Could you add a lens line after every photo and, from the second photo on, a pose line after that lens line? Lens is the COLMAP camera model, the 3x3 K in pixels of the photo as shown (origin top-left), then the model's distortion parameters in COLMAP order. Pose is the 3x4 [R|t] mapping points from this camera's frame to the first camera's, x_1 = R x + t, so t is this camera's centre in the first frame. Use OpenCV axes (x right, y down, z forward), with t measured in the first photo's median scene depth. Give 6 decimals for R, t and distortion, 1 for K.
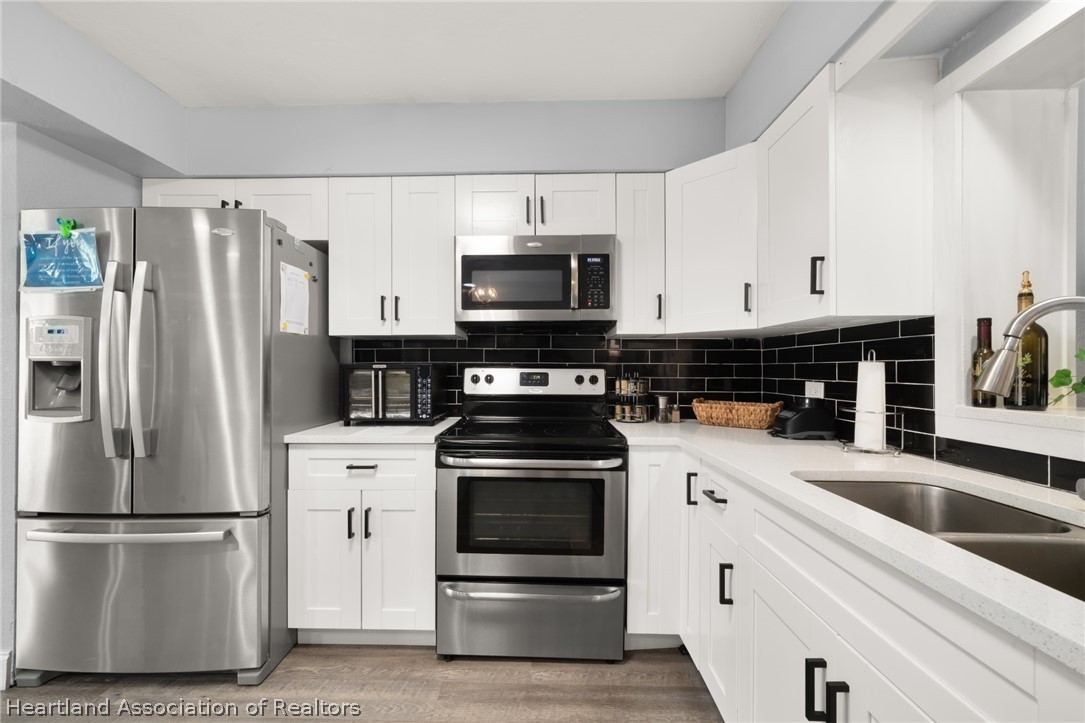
lens RADIAL K [[451.6, 0, 542.5], [0, 451.6, 361.5], [0, 0, 1]] dist [0.024396, 0.000069]
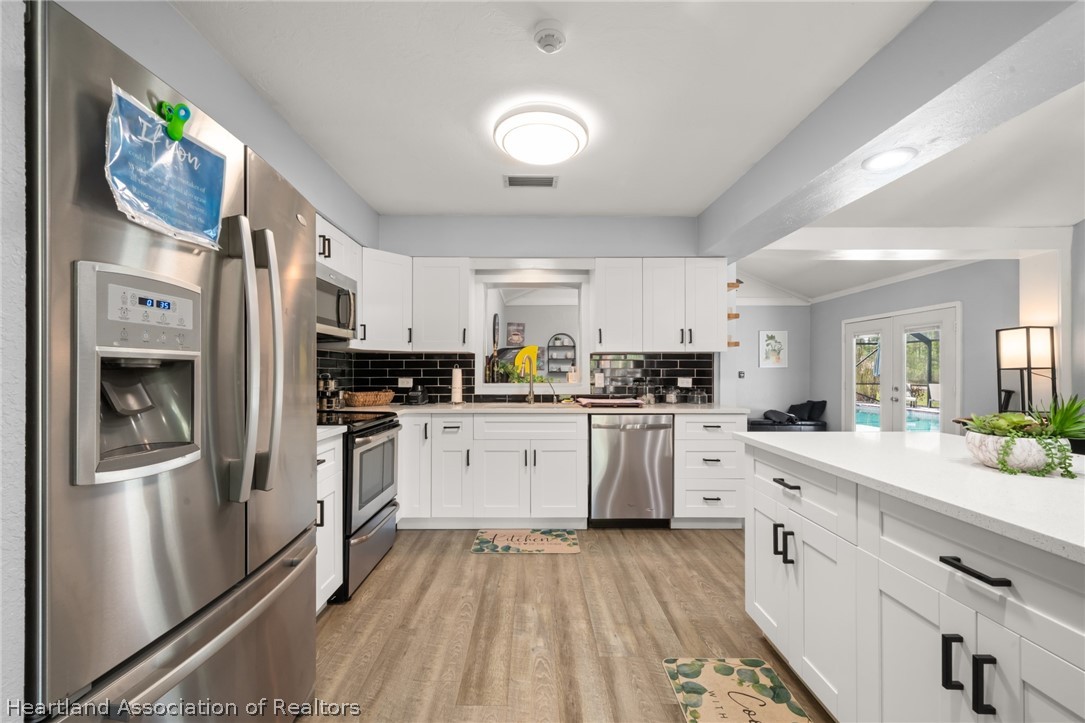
lens RADIAL K [[440.6, 0, 541.4], [0, 440.6, 367.2], [0, 0, 1]] dist [0.001020, 0.000091]
pose [[-0.054000, 0.008510, 0.998505, -1.751559], [-0.015305, 0.999839, -0.009349, 0.007567], [-0.998424, -0.015787, -0.053861, 0.644062]]
